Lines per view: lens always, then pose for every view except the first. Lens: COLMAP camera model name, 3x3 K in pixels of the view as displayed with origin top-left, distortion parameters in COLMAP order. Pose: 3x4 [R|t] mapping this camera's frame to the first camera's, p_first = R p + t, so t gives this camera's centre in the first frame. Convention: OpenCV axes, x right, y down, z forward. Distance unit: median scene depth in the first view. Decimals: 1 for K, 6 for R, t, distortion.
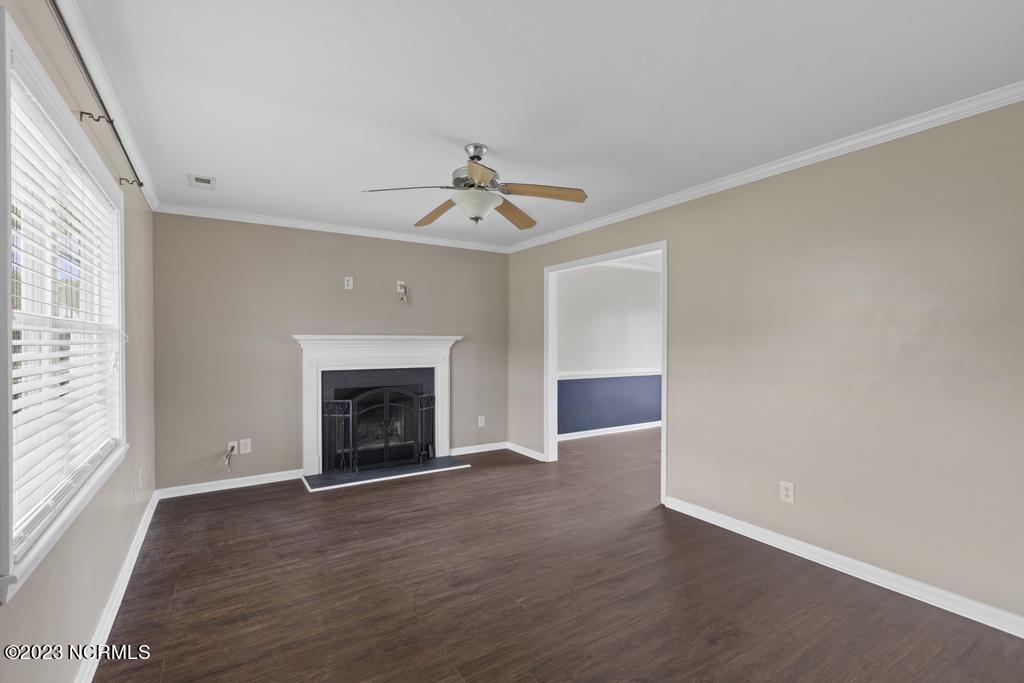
lens RADIAL K [[462.9, 0, 515.7], [0, 462.9, 346.9], [0, 0, 1]] dist [0.002831, 0.000180]
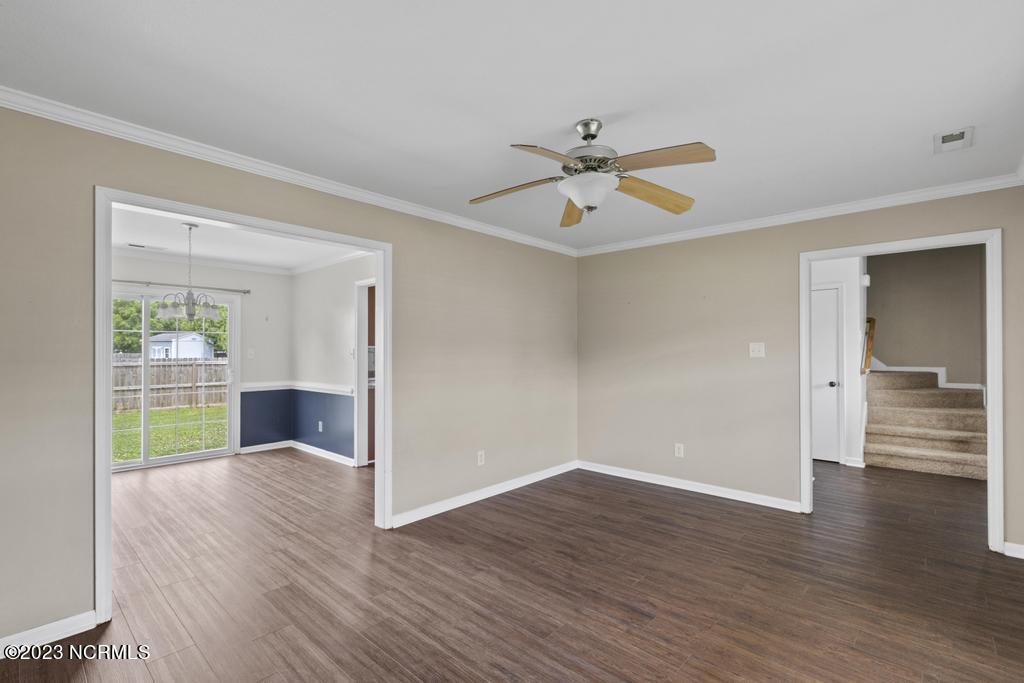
lens RADIAL K [[462.9, 0, 515.7], [0, 462.9, 346.9], [0, 0, 1]] dist [0.002831, 0.000180]
pose [[-0.262951, 0.009737, 0.964760, -0.820354], [0.012637, 0.999898, -0.006647, -0.015762], [-0.964727, 0.010444, -0.263047, 1.275912]]
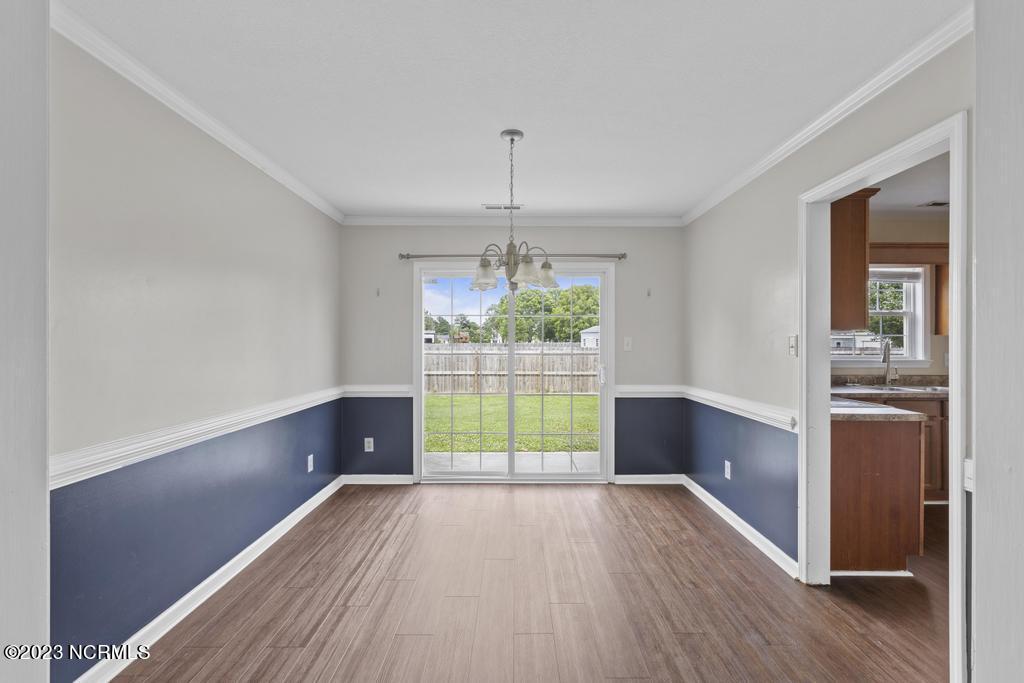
lens RADIAL K [[460.1, 0, 512.0], [0, 460.1, 341.5], [0, 0, 1]] dist [0.000498, 0.000099]
pose [[0.543982, 0.001057, 0.839096, -0.273989], [0.007431, 0.999954, -0.006077, -0.015989], [-0.839064, 0.009541, 0.543949, 1.346119]]
